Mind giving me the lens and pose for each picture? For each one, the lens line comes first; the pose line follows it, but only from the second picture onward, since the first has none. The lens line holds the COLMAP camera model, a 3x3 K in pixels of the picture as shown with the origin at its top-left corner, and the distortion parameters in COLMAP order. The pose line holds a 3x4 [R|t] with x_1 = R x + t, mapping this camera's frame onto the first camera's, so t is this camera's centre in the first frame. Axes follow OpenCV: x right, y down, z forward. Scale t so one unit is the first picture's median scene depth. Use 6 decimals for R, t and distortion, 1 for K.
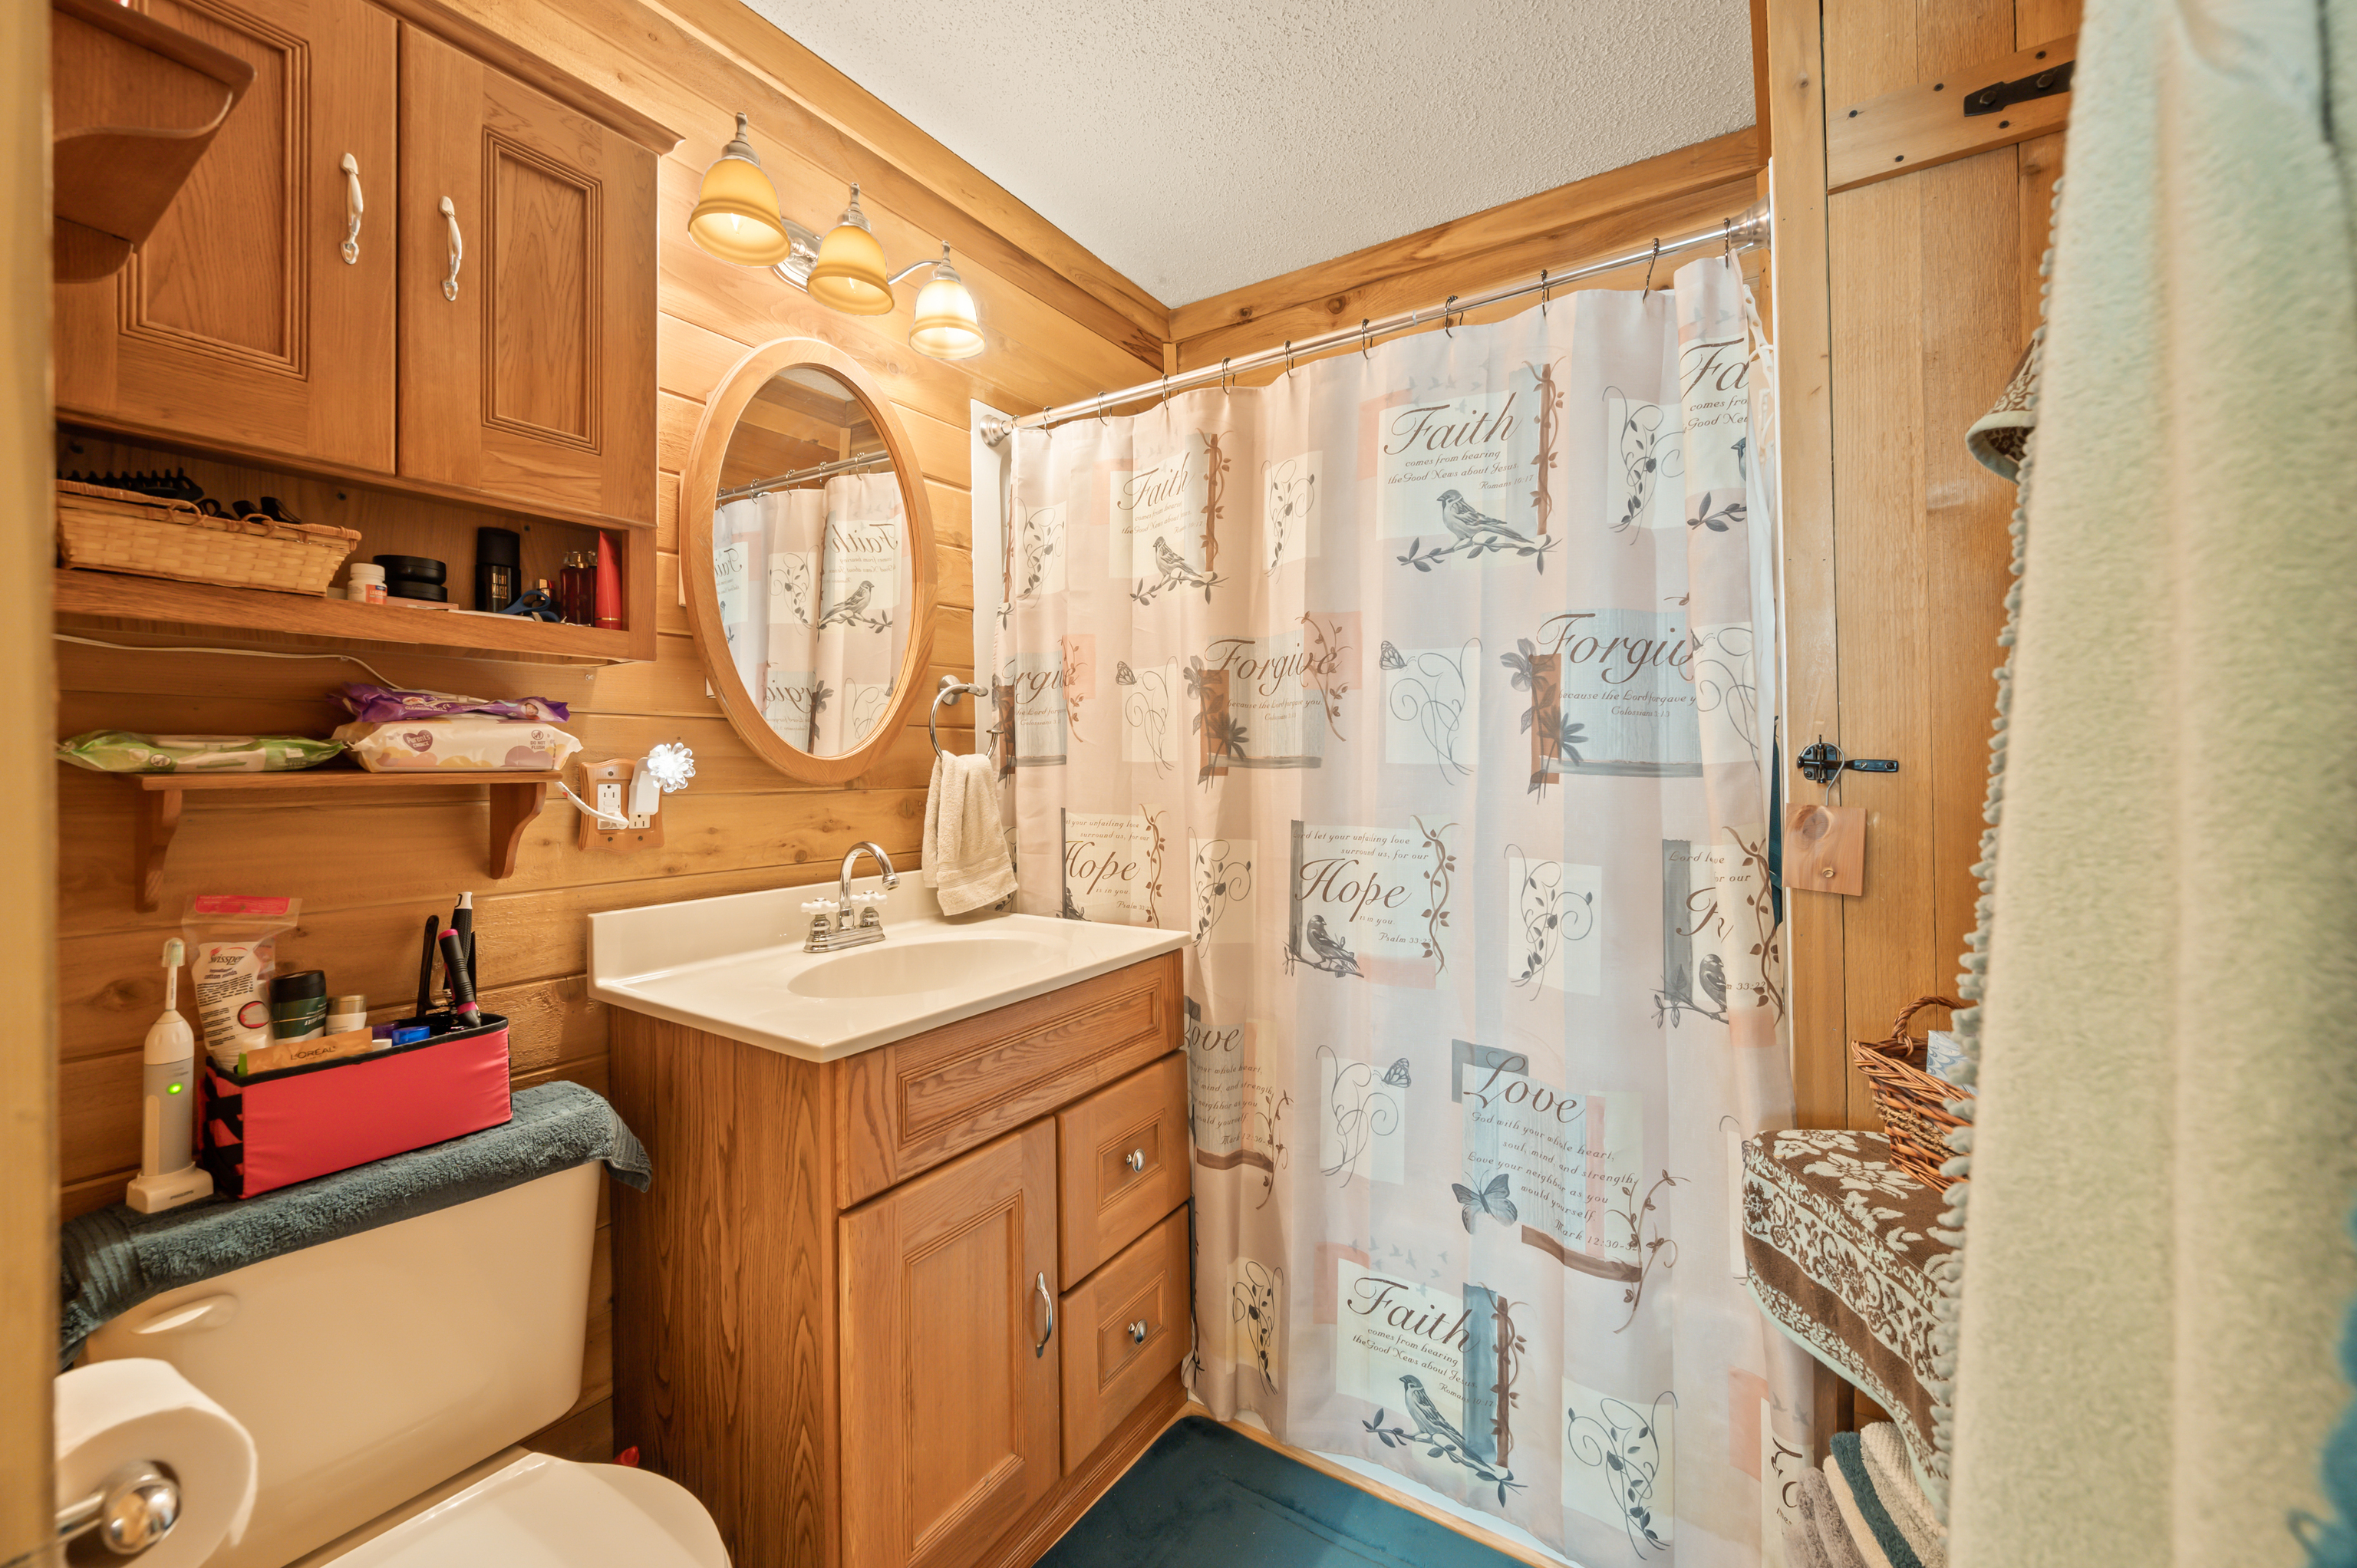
lens RADIAL K [[920.3, 0, 1177.7], [0, 920.3, 748.7], [0, 0, 1]] dist [0.000925, 0.000029]
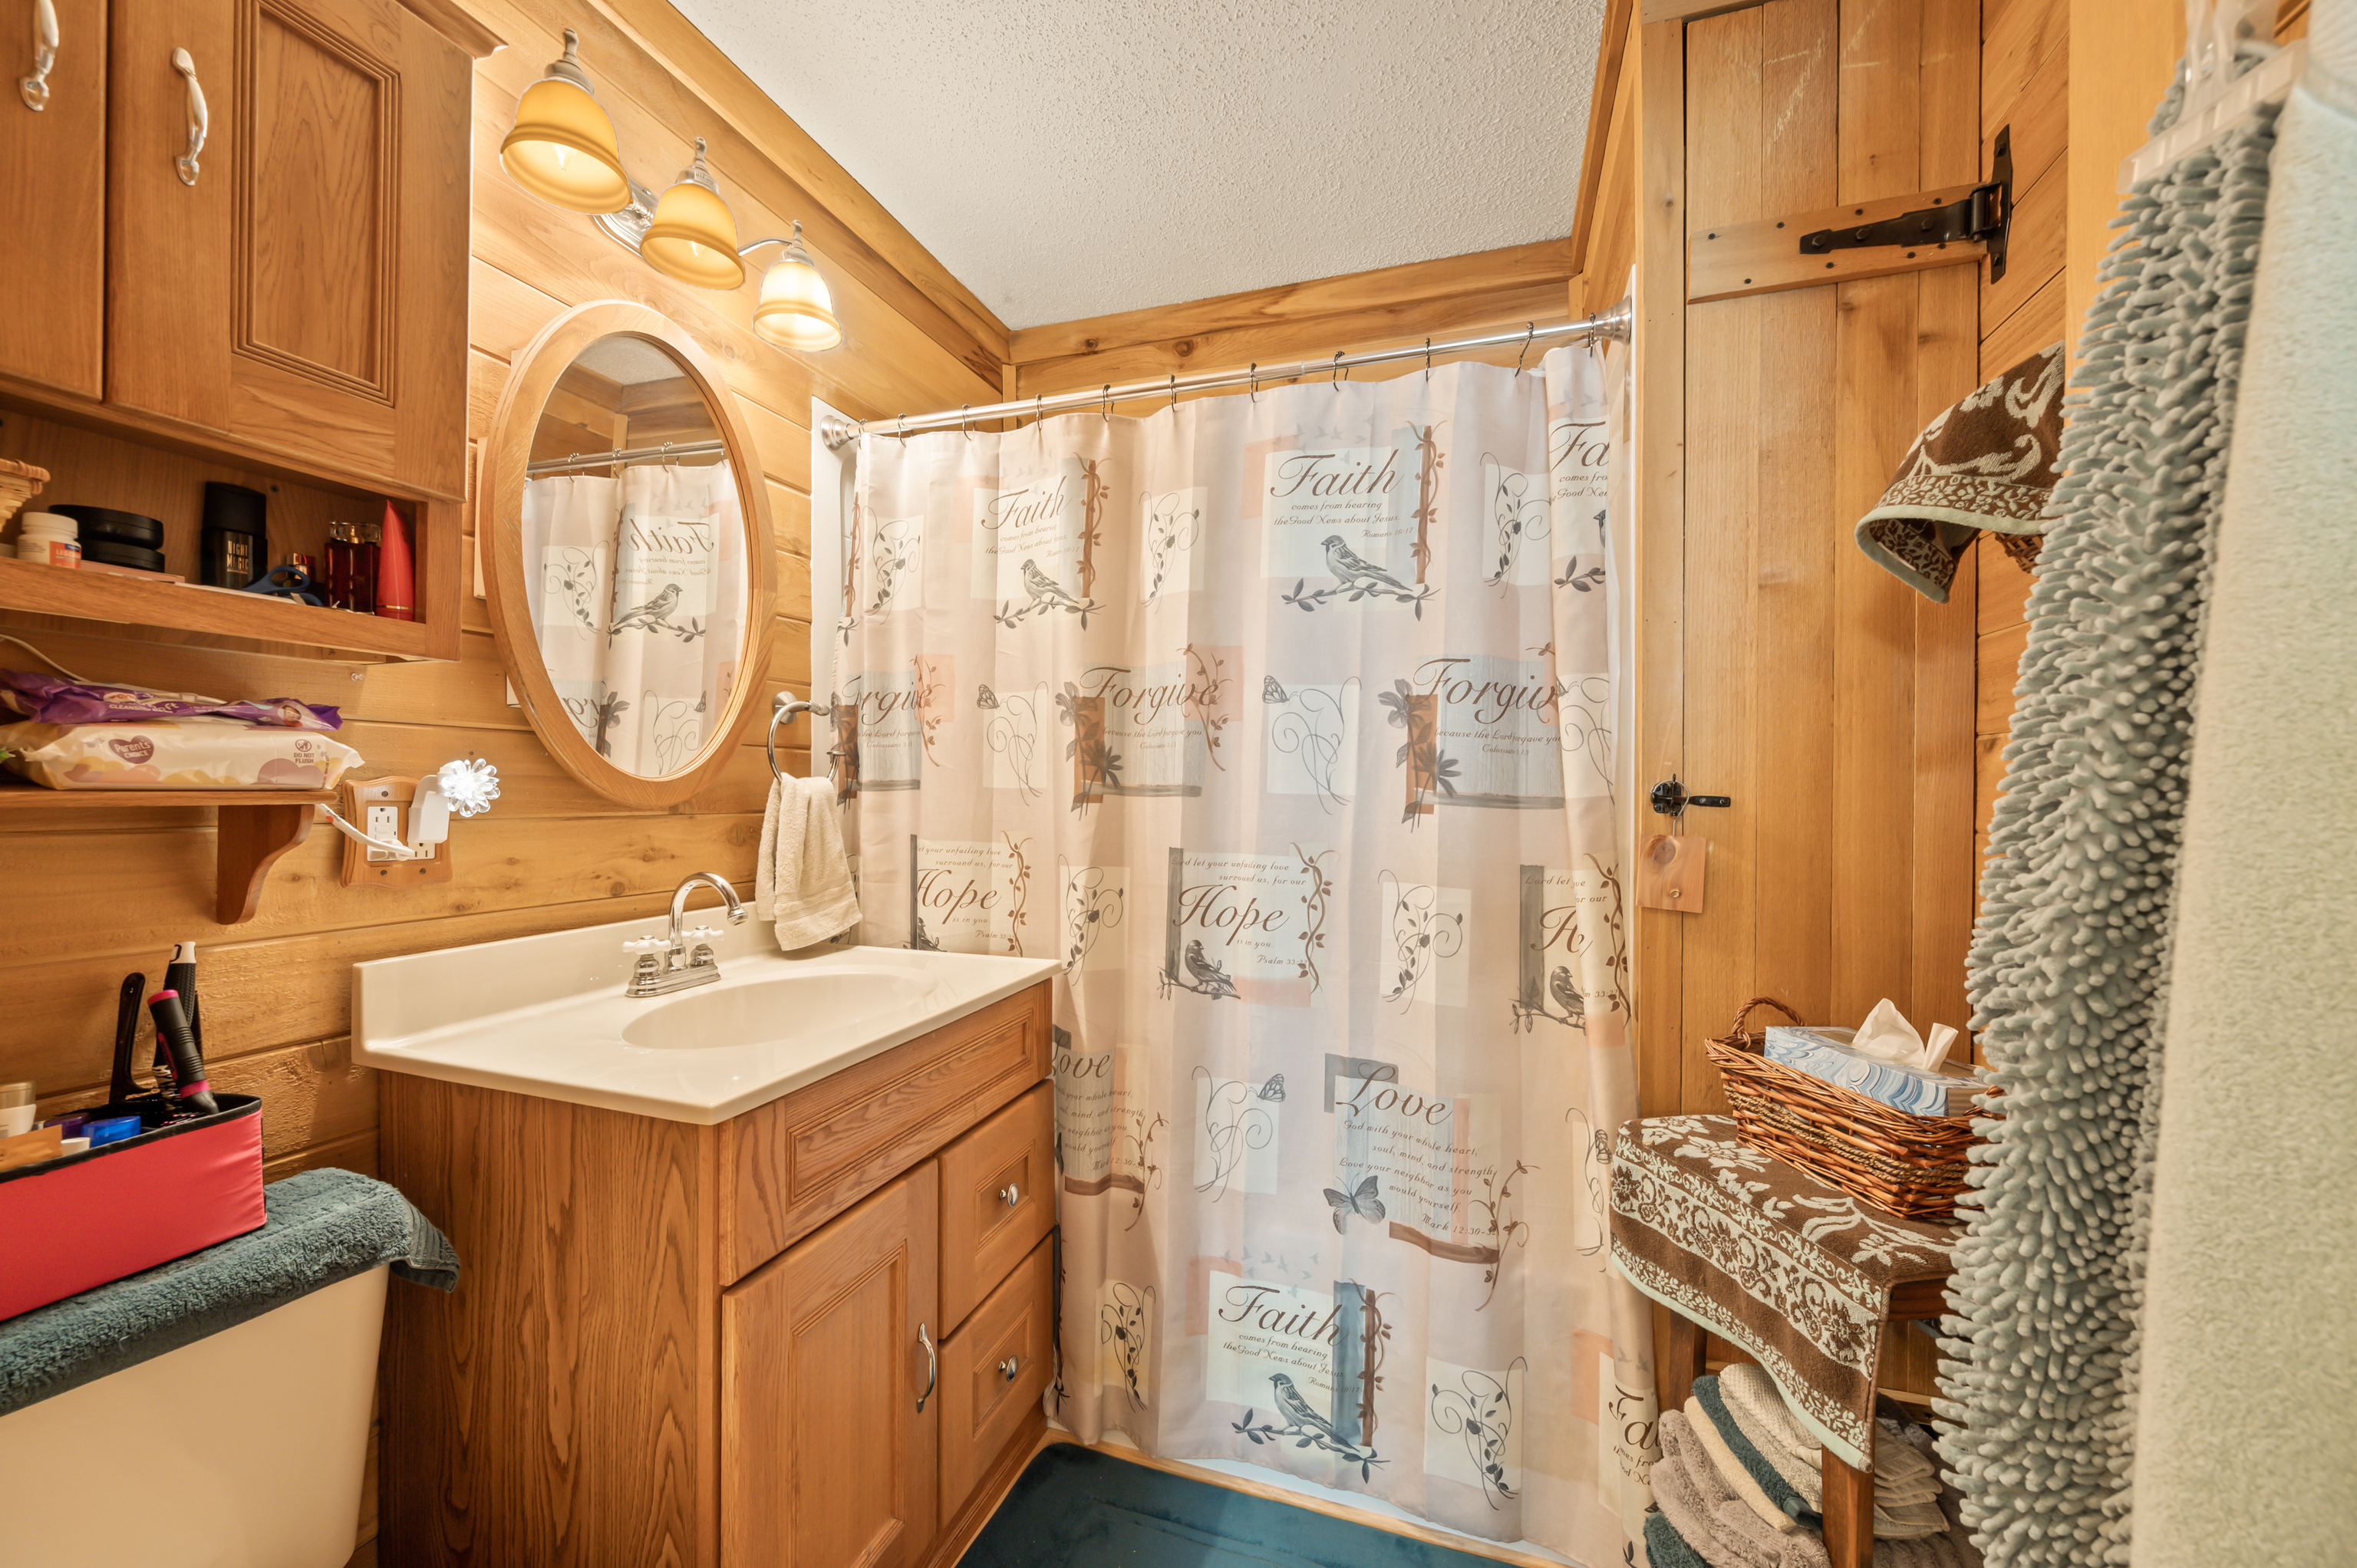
lens RADIAL K [[889.1, 0, 1178.5], [0, 889.1, 784.0], [0, 0, 1]] dist [0.000406, 0.000243]
pose [[0.970274, 0.014840, 0.241556, -0.108423], [-0.017152, 0.999825, 0.007475, -0.000144], [-0.241402, -0.011396, 0.970358, 0.044454]]
